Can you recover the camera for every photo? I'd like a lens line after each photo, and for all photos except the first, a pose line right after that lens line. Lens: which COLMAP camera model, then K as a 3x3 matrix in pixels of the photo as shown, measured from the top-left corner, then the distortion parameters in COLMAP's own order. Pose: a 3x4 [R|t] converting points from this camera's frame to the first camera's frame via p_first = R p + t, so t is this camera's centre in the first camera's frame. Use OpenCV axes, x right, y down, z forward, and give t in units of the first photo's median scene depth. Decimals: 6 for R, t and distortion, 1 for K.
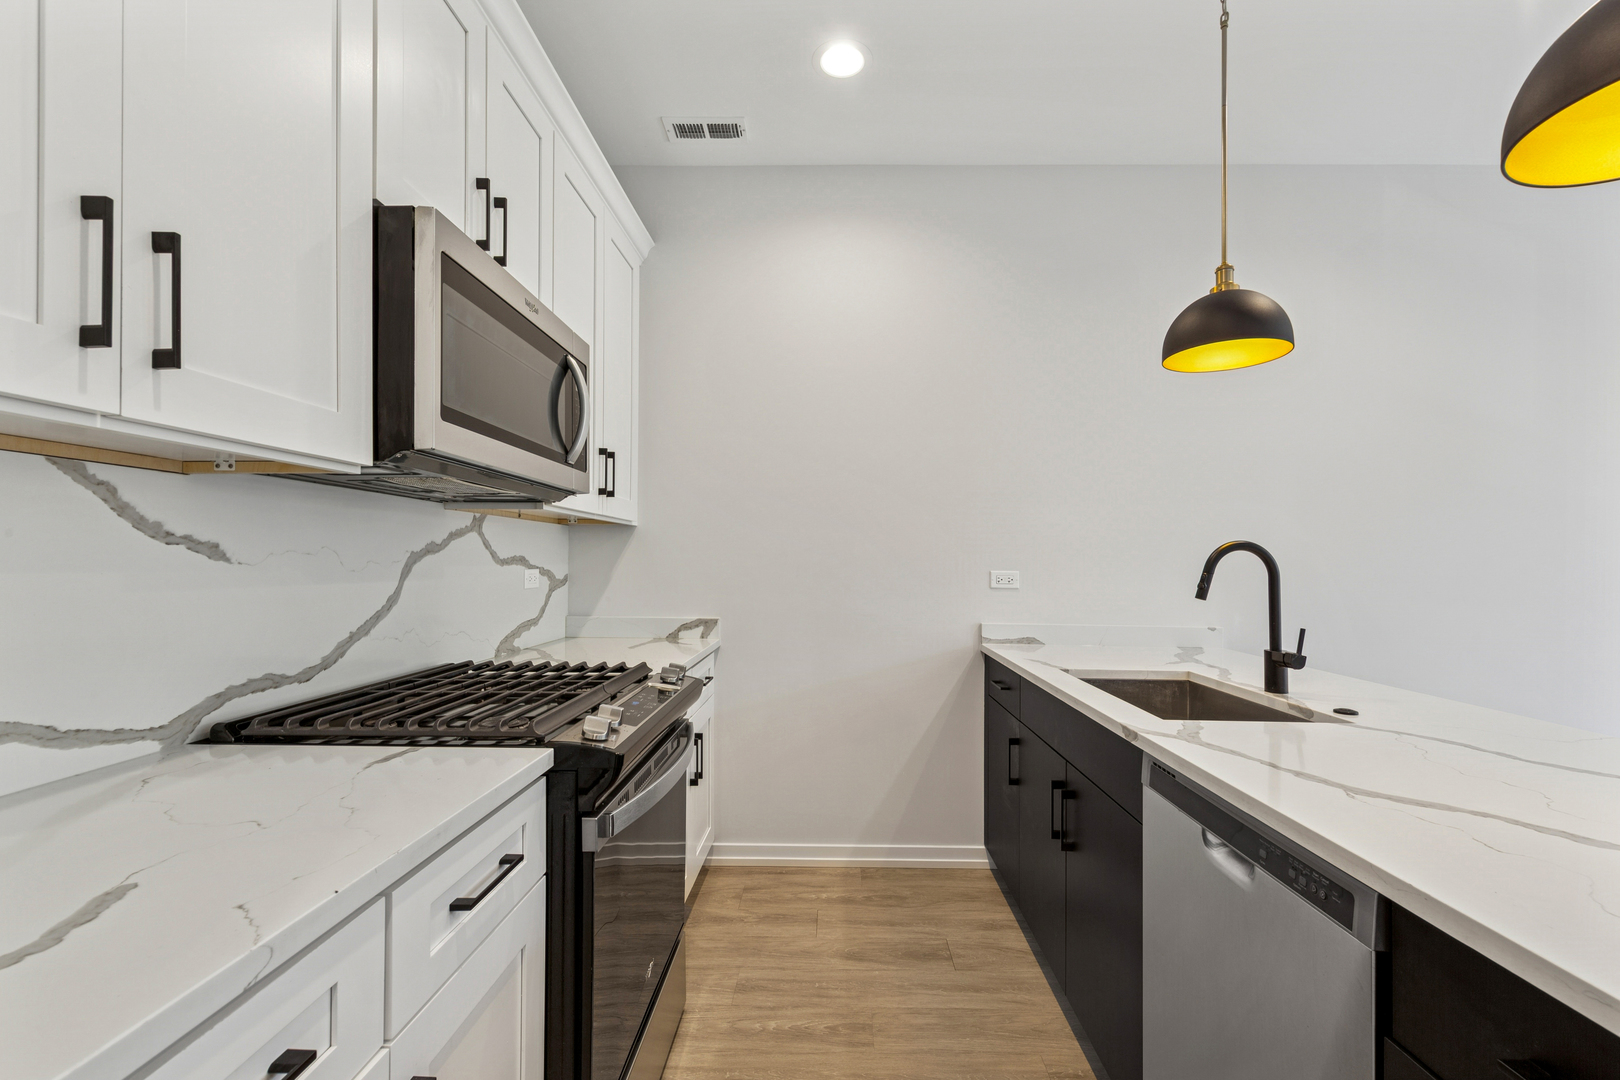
lens RADIAL K [[708.8, 0, 833.3], [0, 708.8, 558.2], [0, 0, 1]] dist [-0.000320, -0.000058]
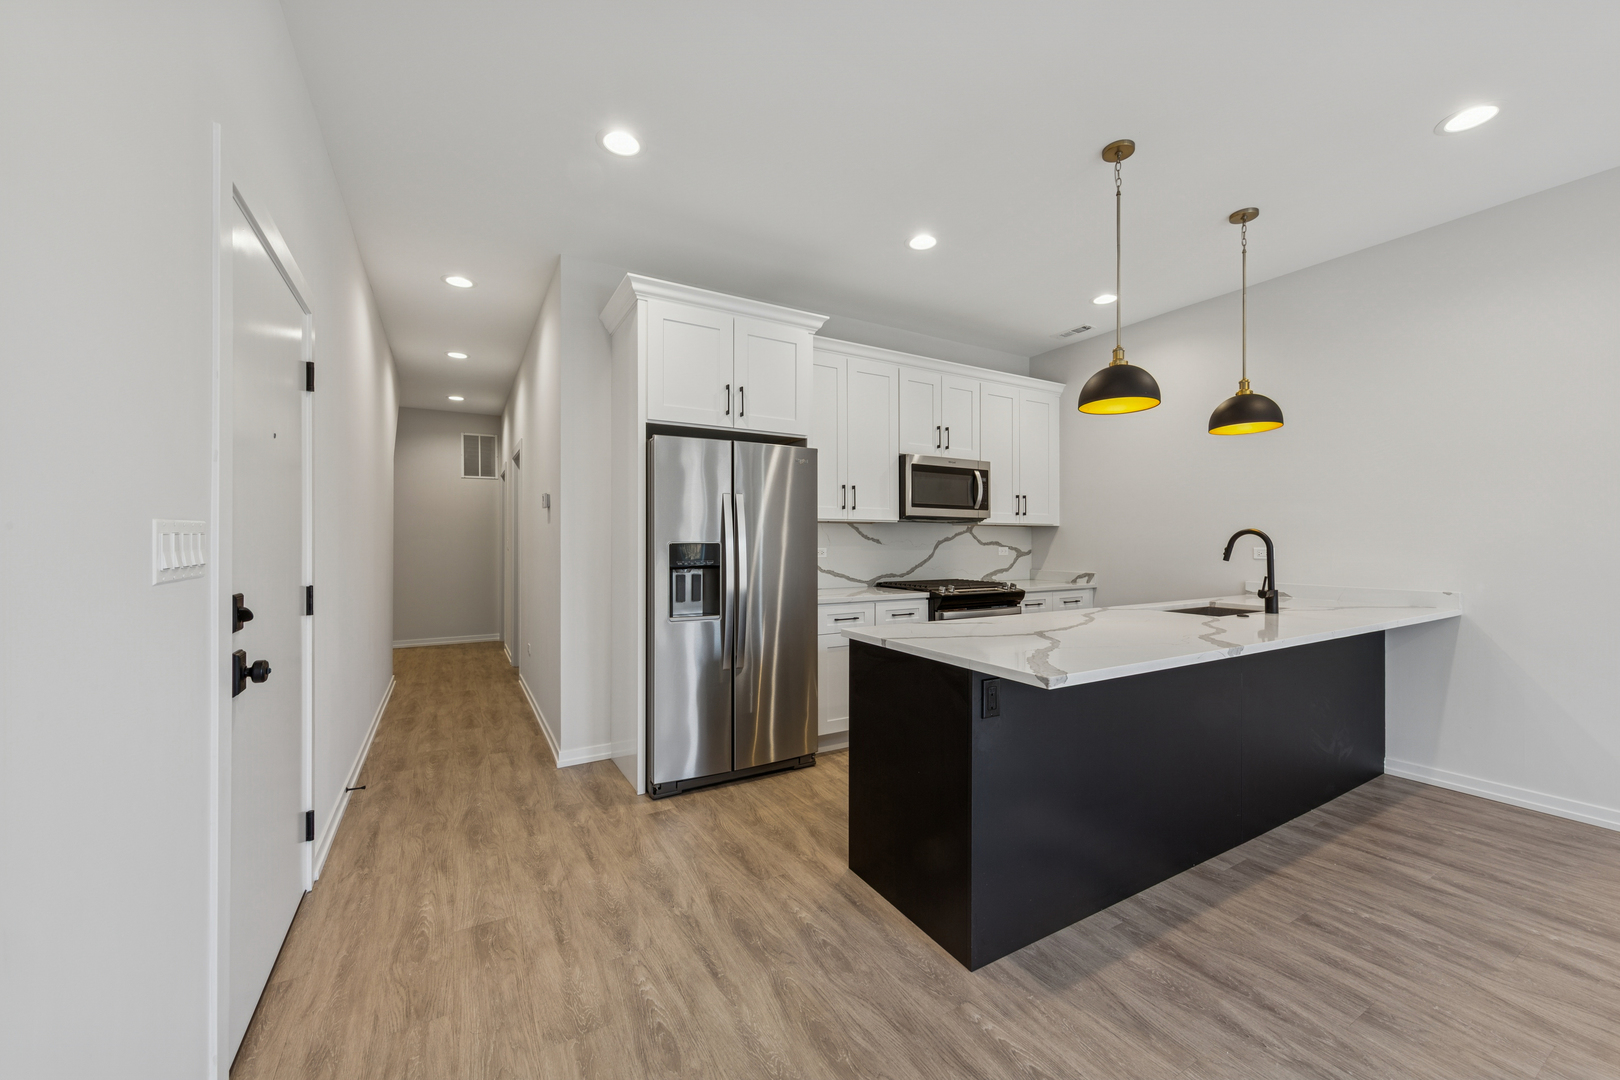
lens RADIAL K [[621.1, 0, 810.1], [0, 621.1, 535.5], [0, 0, 1]] dist [0.002816, 0.000311]
pose [[0.506198, -0.017088, -0.862248, 1.405499], [0.007181, 0.999853, -0.015600, 0.005992], [0.862388, 0.001705, 0.506246, -0.807634]]
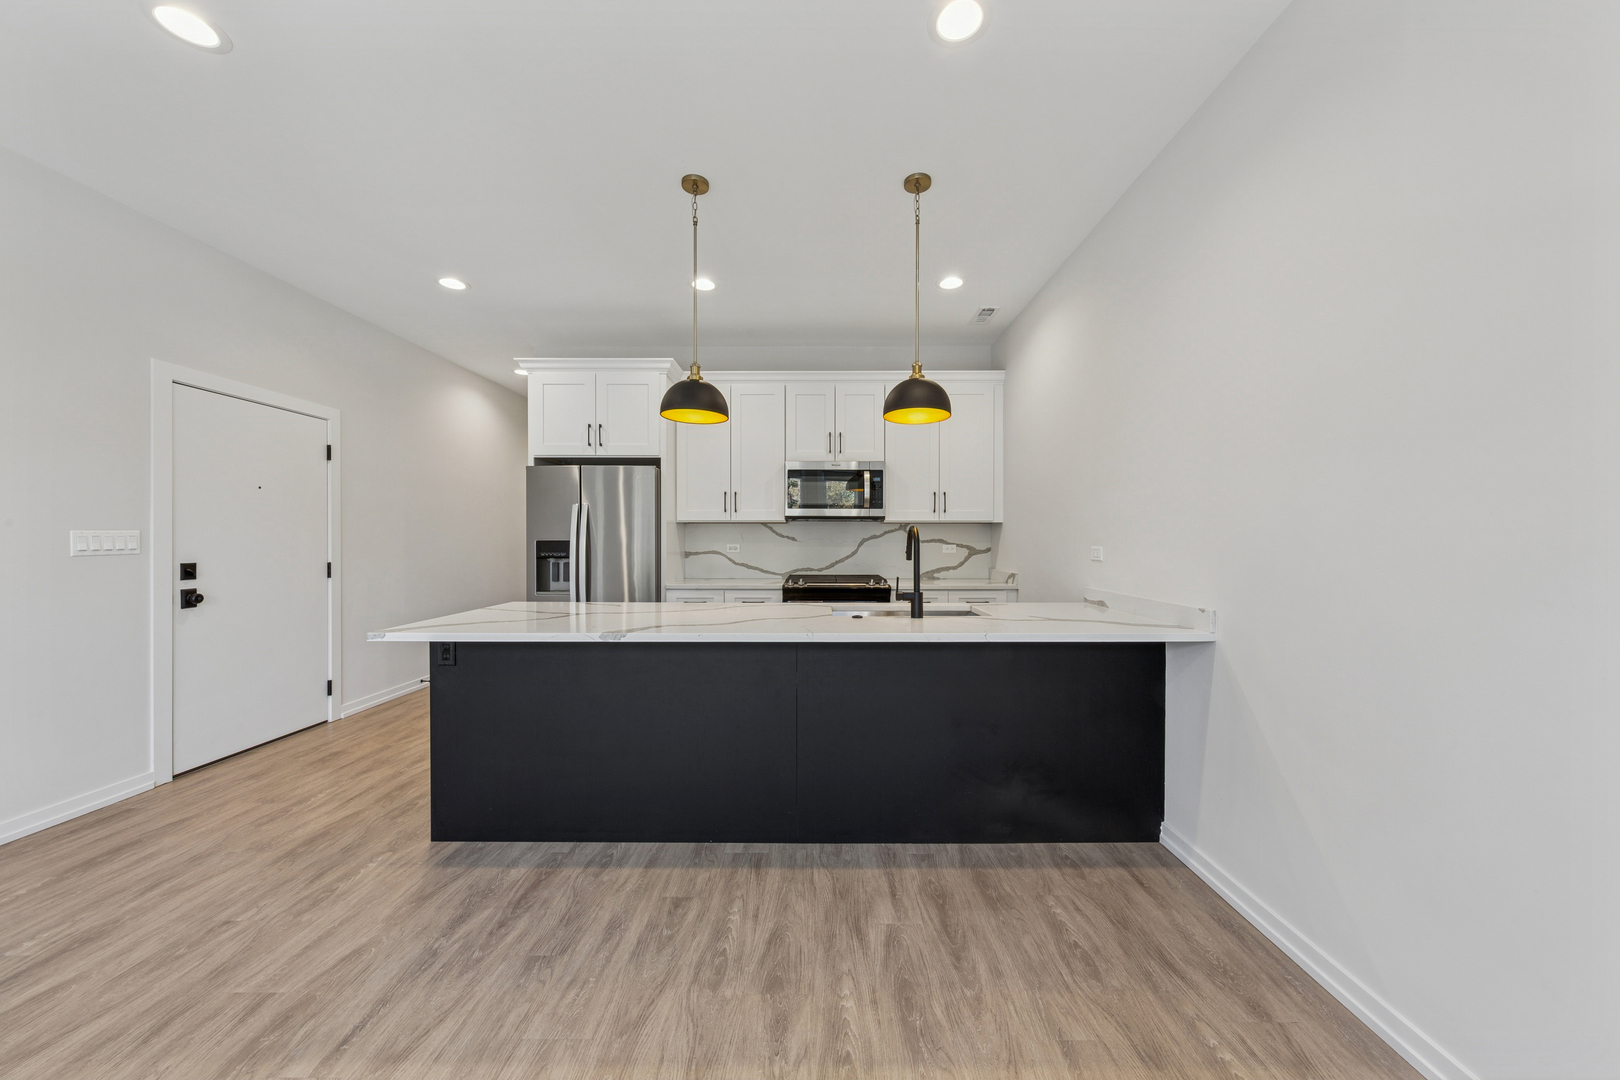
lens RADIAL K [[561.1, 0, 810.0], [0, 561.1, 540.0], [0, 0, 1]] dist [0.000814, 0.000072]
pose [[-0.007904, -0.004813, -0.999957, 1.939758], [0.003281, 0.999983, -0.004839, 0.009947], [0.999963, -0.003319, -0.007888, 0.776102]]
